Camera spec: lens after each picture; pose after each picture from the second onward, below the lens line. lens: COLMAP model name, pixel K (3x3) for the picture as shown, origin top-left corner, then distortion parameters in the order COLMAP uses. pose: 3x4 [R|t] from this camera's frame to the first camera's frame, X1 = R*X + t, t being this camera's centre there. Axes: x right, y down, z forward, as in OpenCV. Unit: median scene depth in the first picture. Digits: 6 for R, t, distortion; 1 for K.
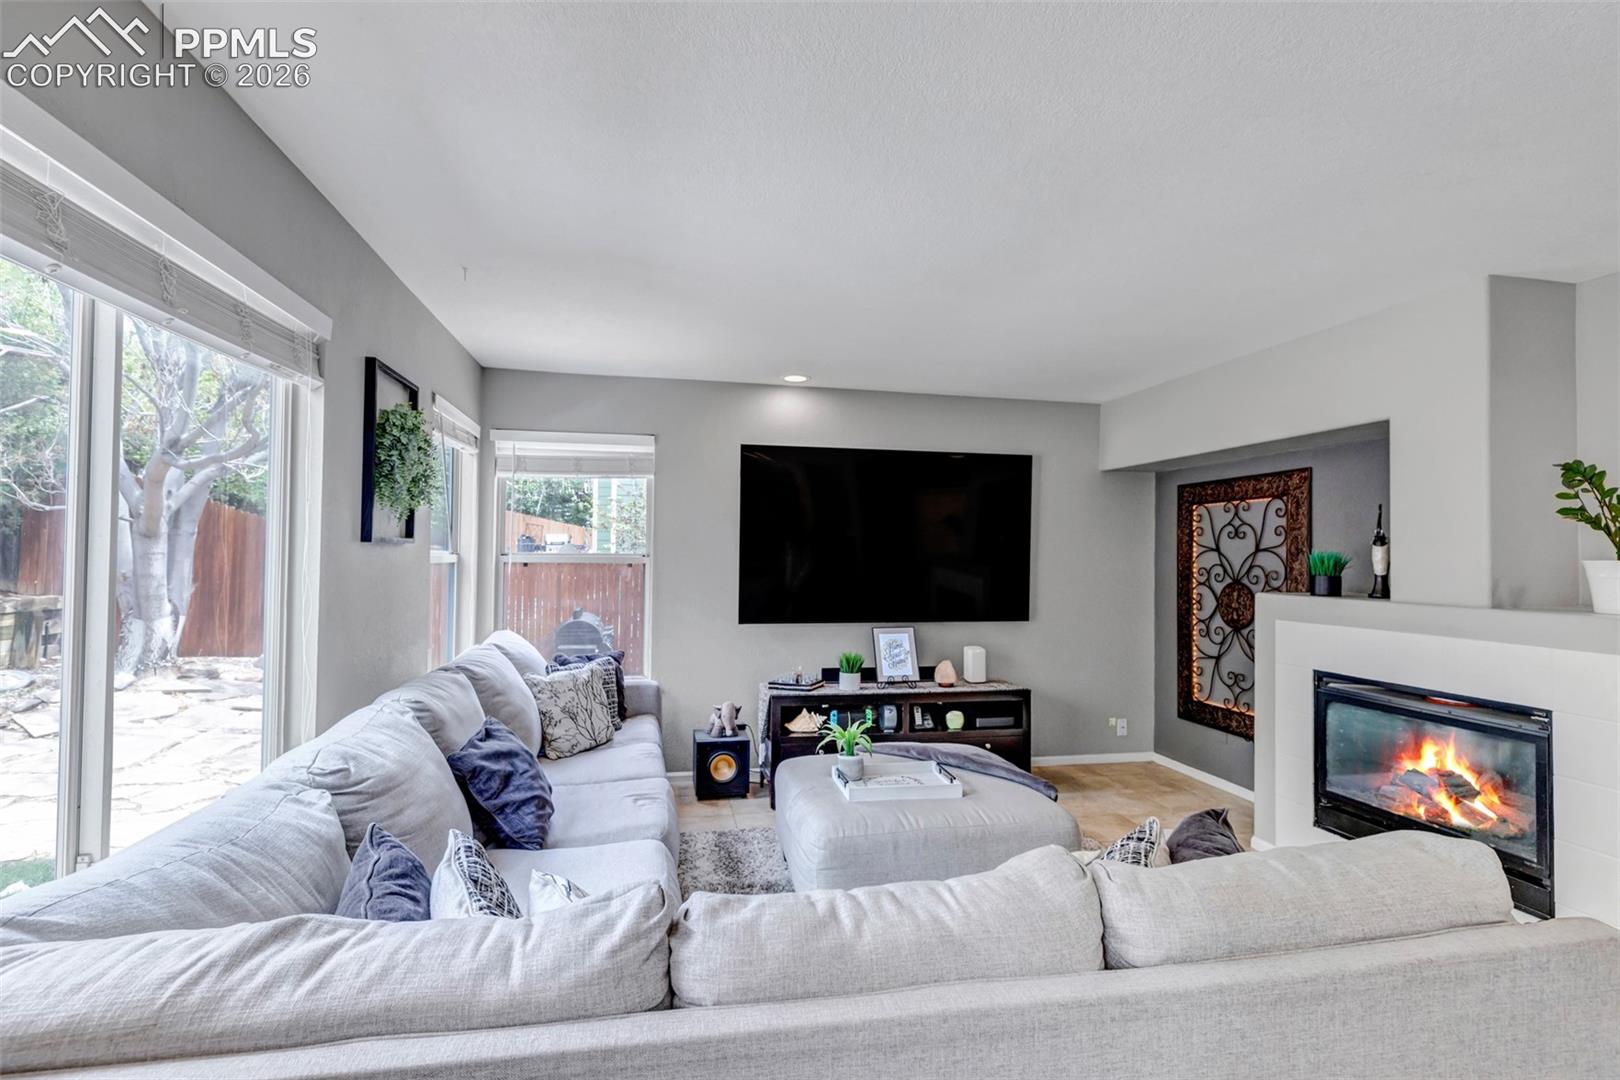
lens RADIAL K [[737.2, 0, 876.2], [0, 737.2, 543.7], [0, 0, 1]] dist [0.004822, 0.000023]
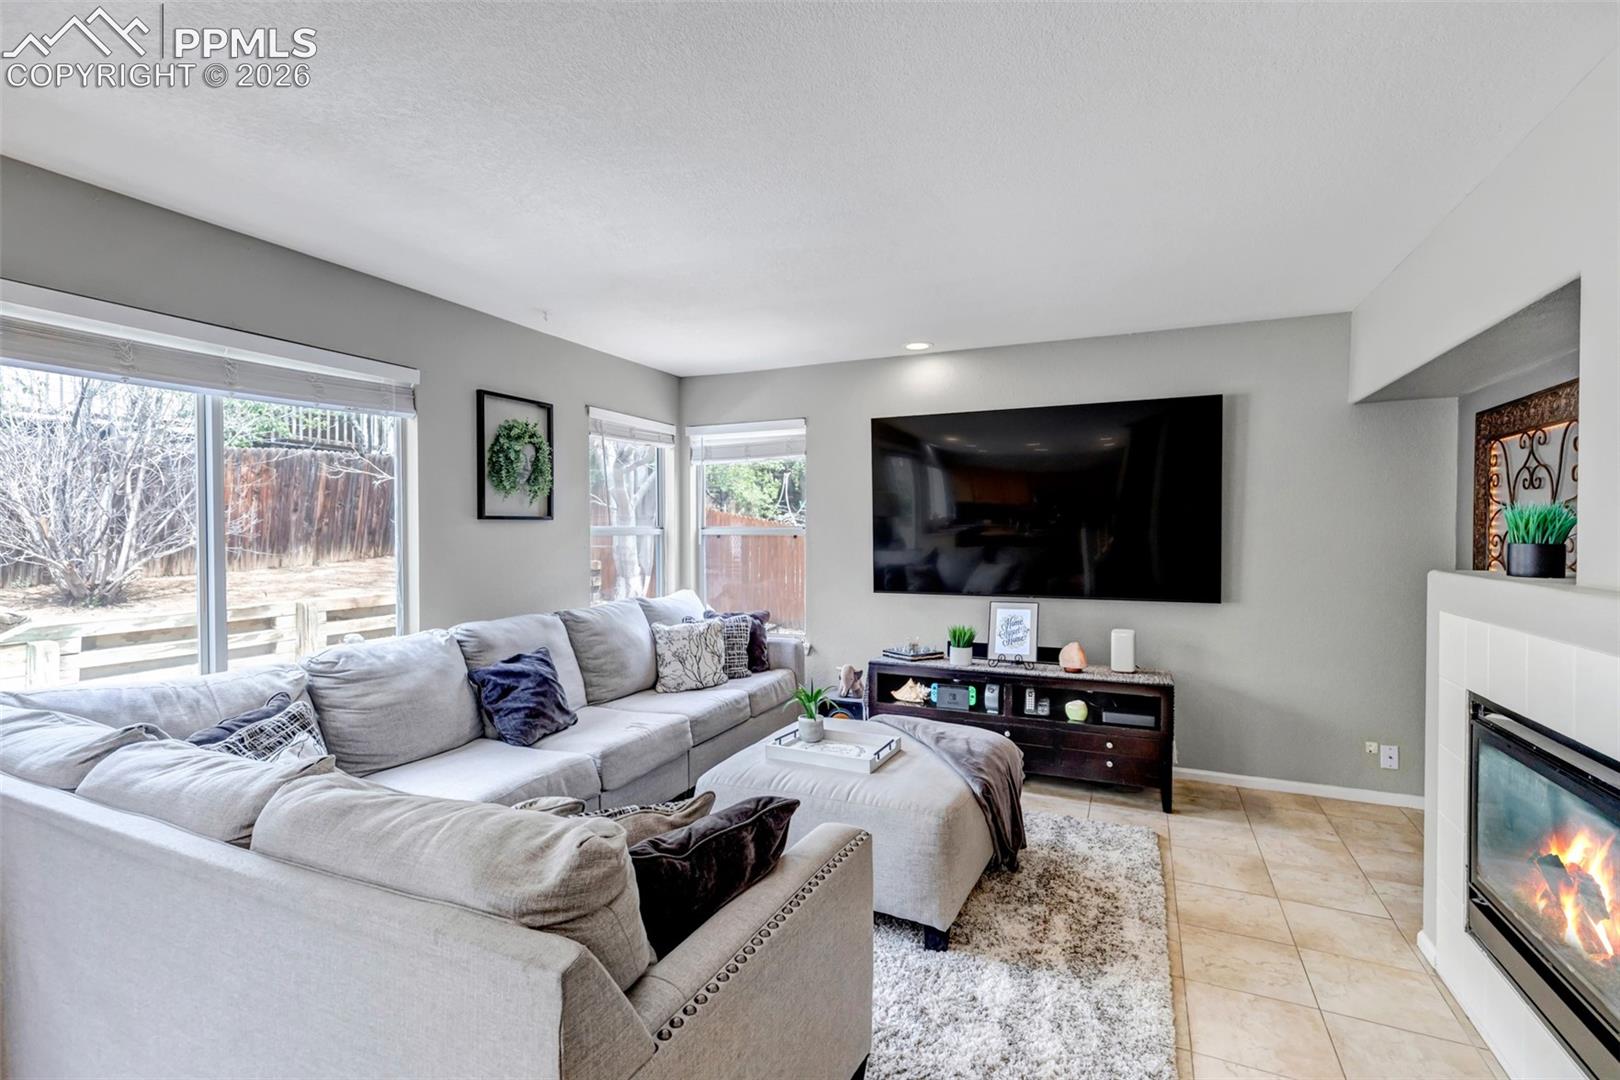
lens RADIAL K [[737.2, 0, 805.5], [0, 737.2, 538.6], [0, 0, 1]] dist [0.004822, 0.000023]
pose [[0.814766, -0.004922, -0.579768, 0.353794], [0.020845, 0.999566, 0.020808, 0.010193], [0.579414, -0.029039, 0.814516, 0.105809]]
